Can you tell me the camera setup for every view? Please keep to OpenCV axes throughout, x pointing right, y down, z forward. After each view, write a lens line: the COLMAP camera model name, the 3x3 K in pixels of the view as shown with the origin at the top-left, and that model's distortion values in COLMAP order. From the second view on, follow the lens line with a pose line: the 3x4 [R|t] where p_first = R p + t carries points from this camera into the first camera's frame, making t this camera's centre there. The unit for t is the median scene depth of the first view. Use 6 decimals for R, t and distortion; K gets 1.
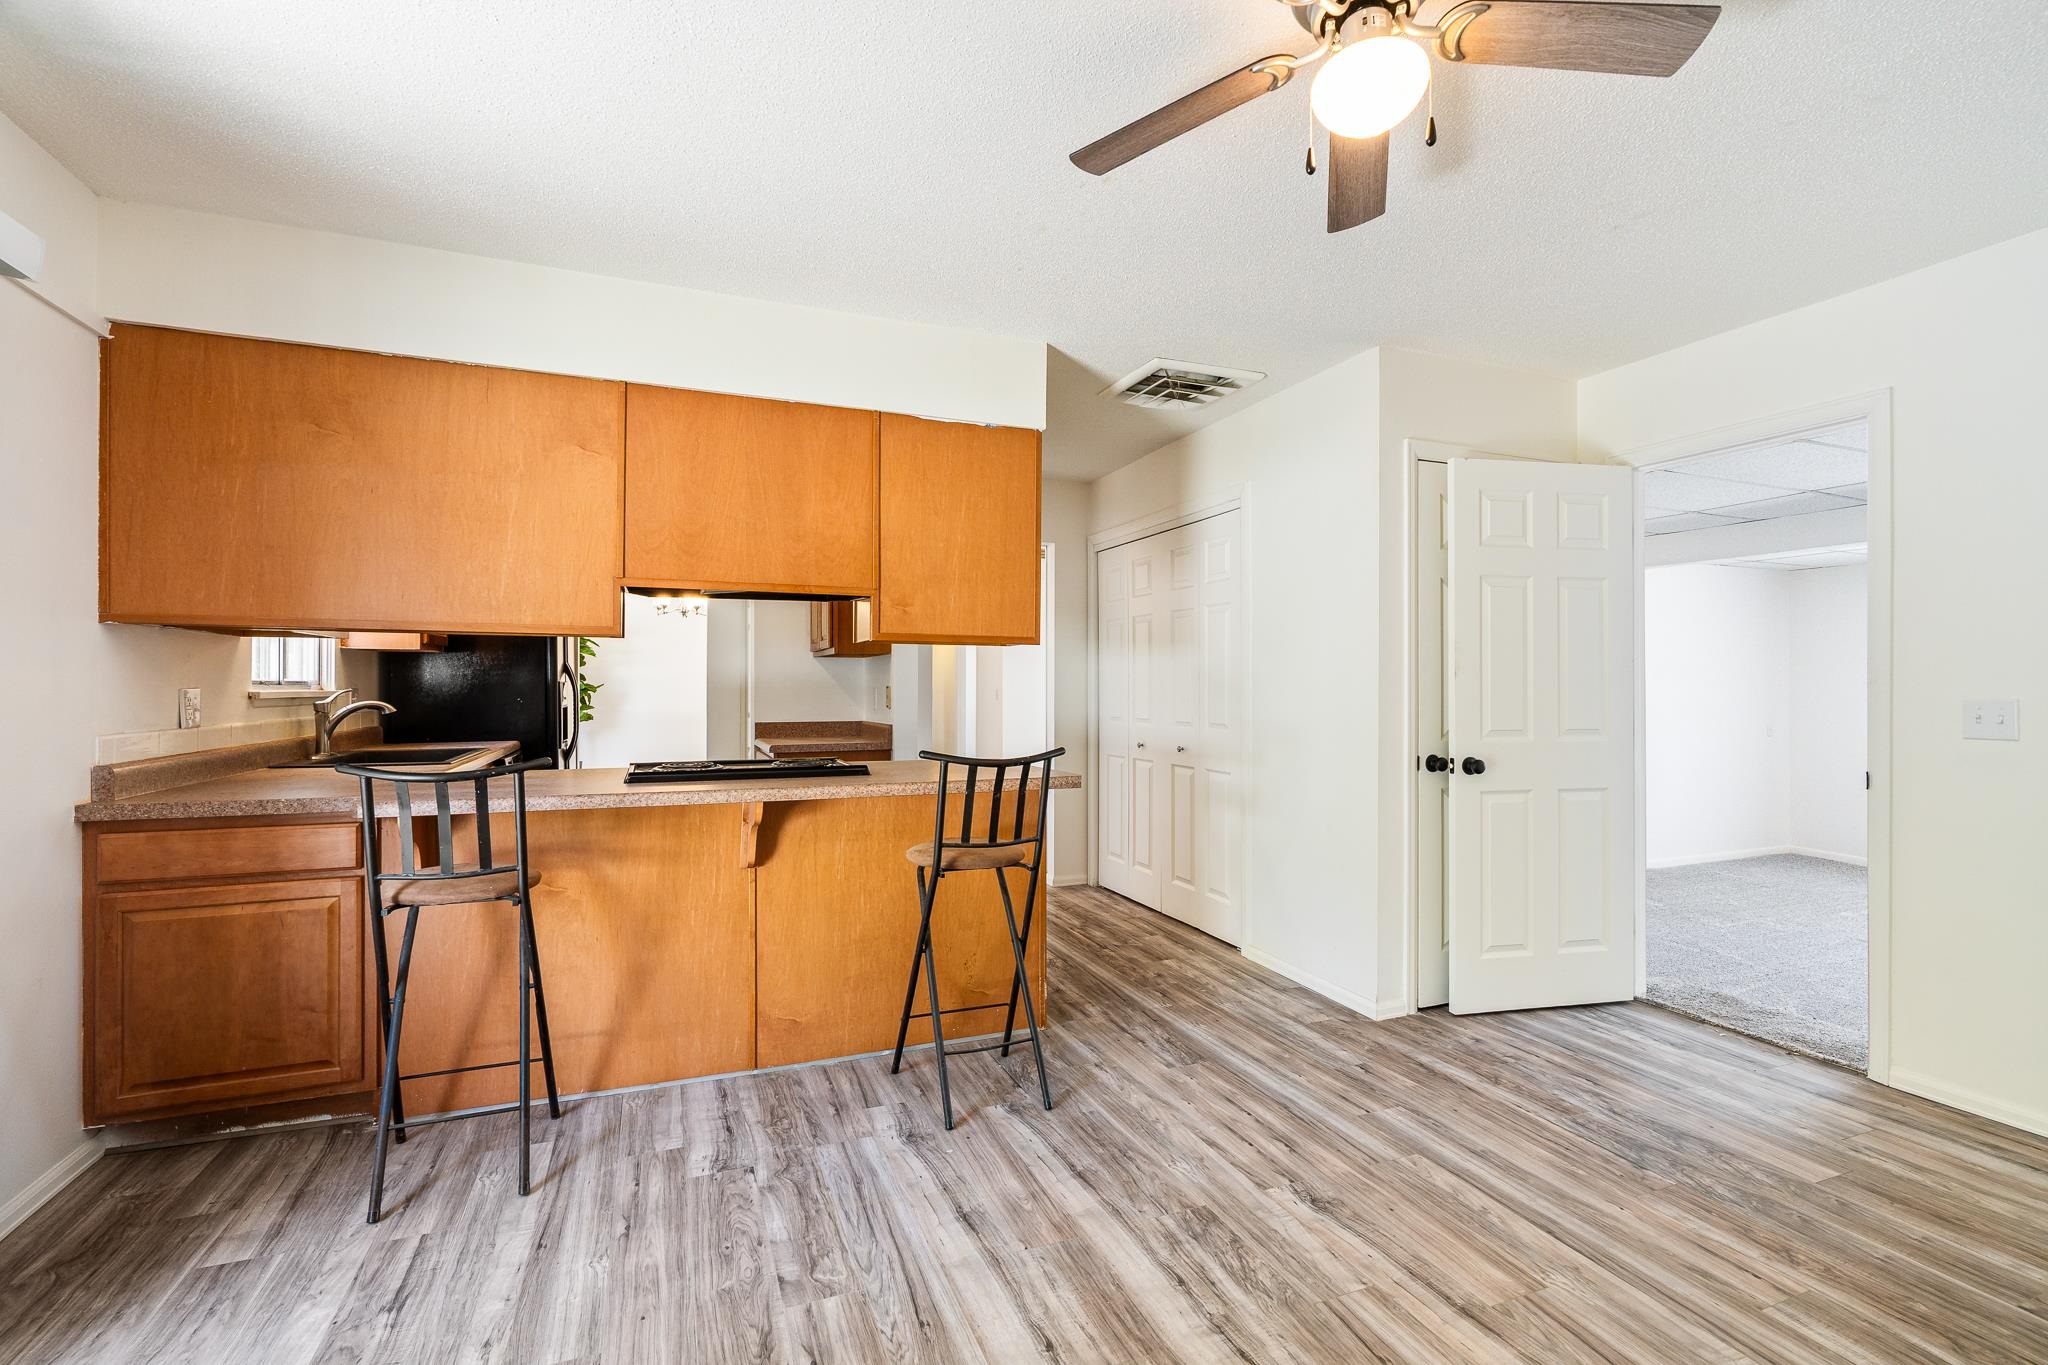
lens RADIAL K [[928.8, 0, 1019.3], [0, 928.8, 681.1], [0, 0, 1]] dist [-0.000561, 0.001411]
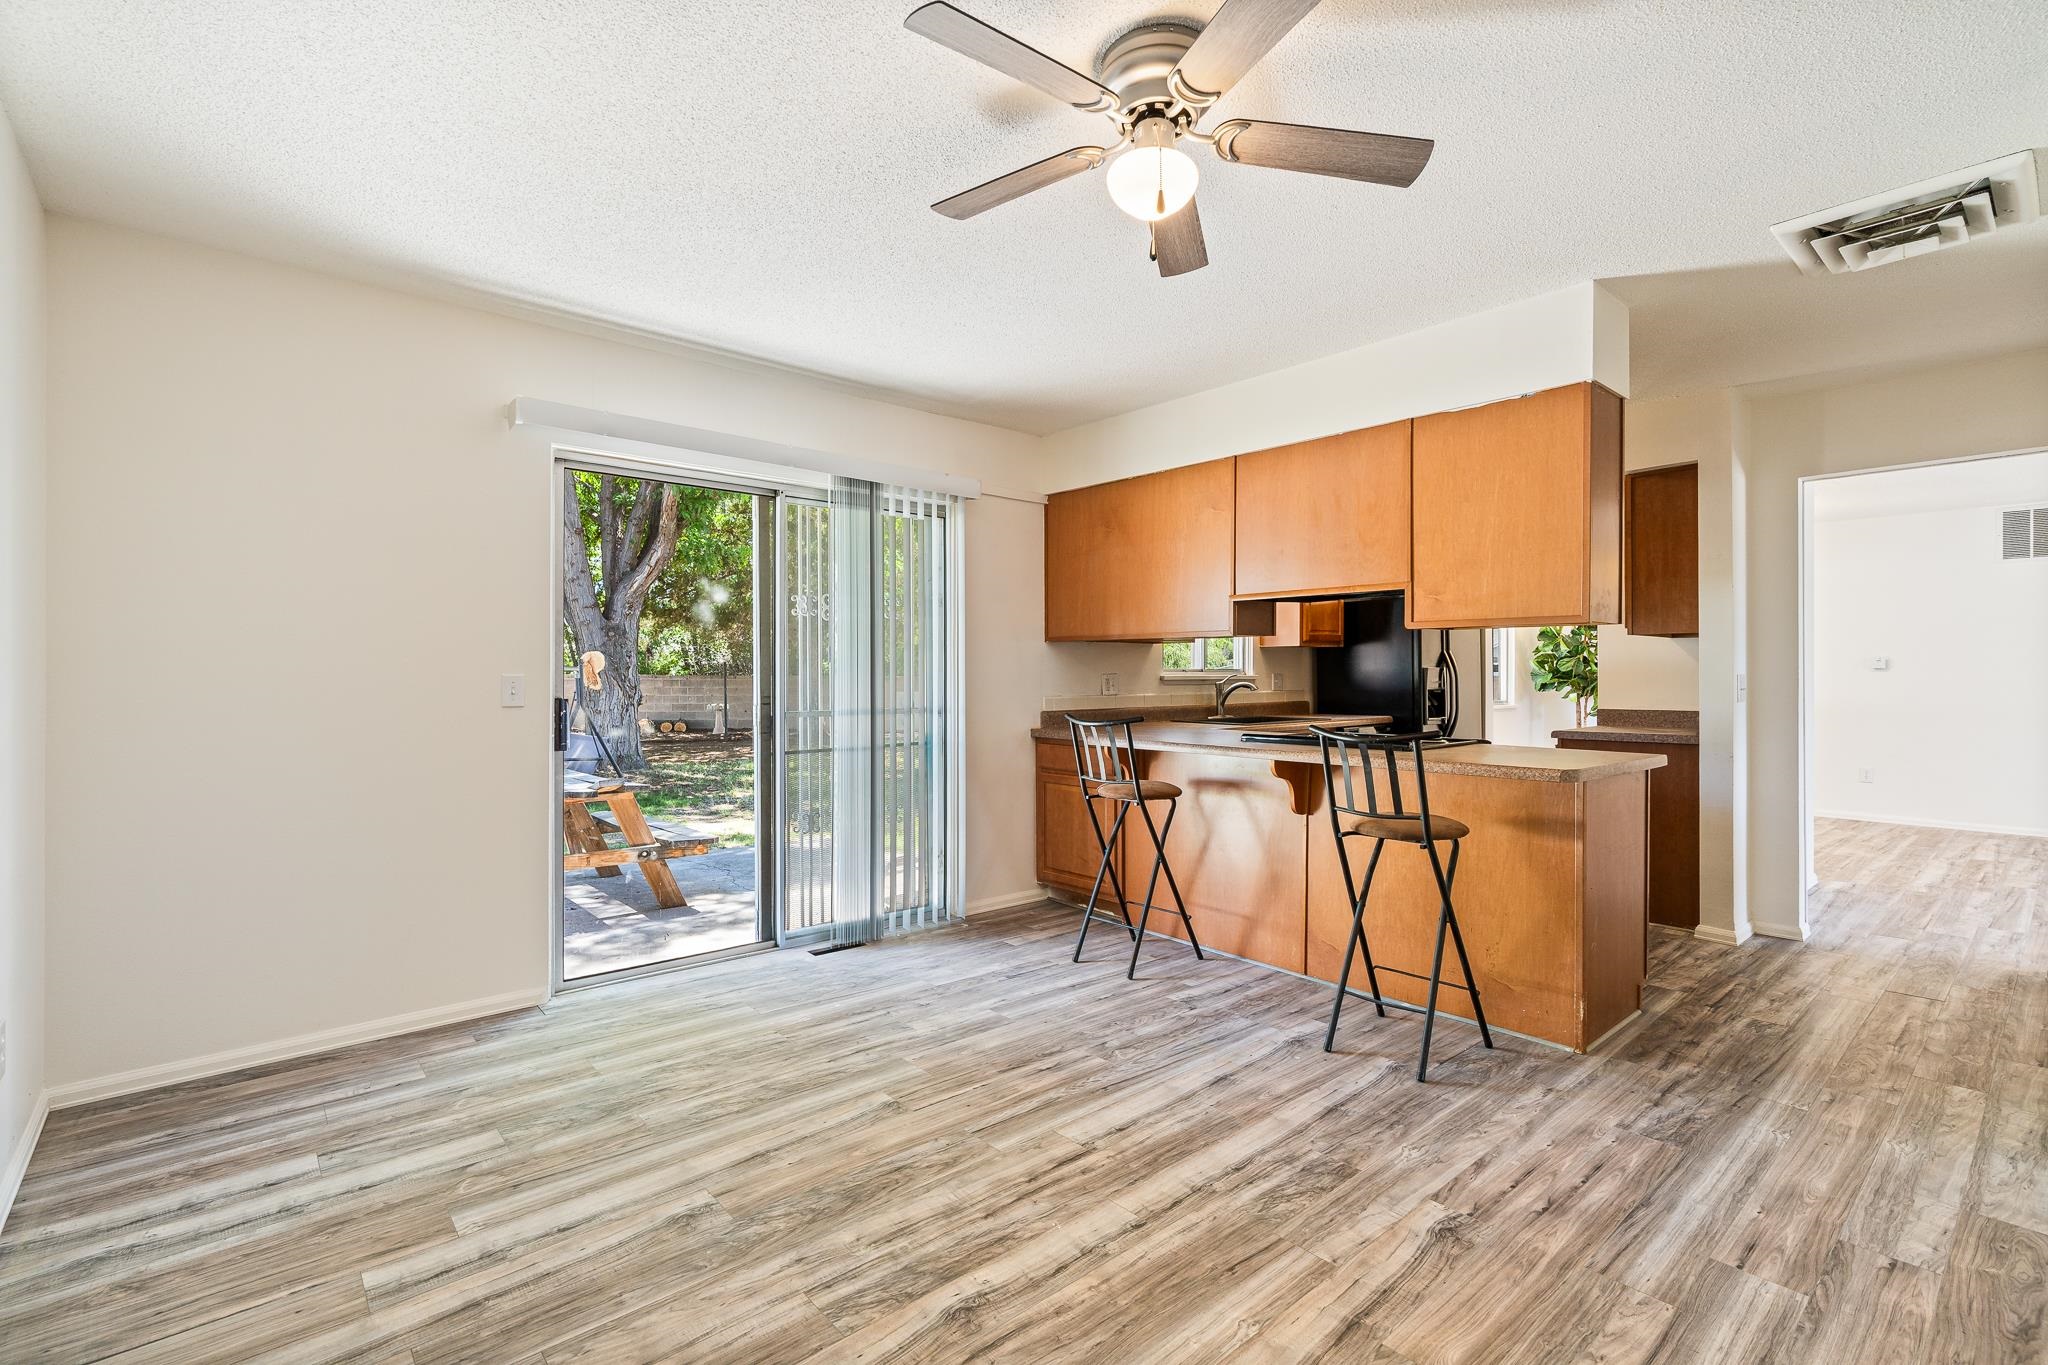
lens RADIAL K [[928.8, 0, 1030.5], [0, 928.8, 678.5], [0, 0, 1]] dist [-0.000561, 0.001411]
pose [[0.331115, 0.003086, -0.943586, 0.899121], [0.007500, 0.999954, 0.005902, 0.005535], [0.943561, -0.009031, 0.331076, 0.267440]]
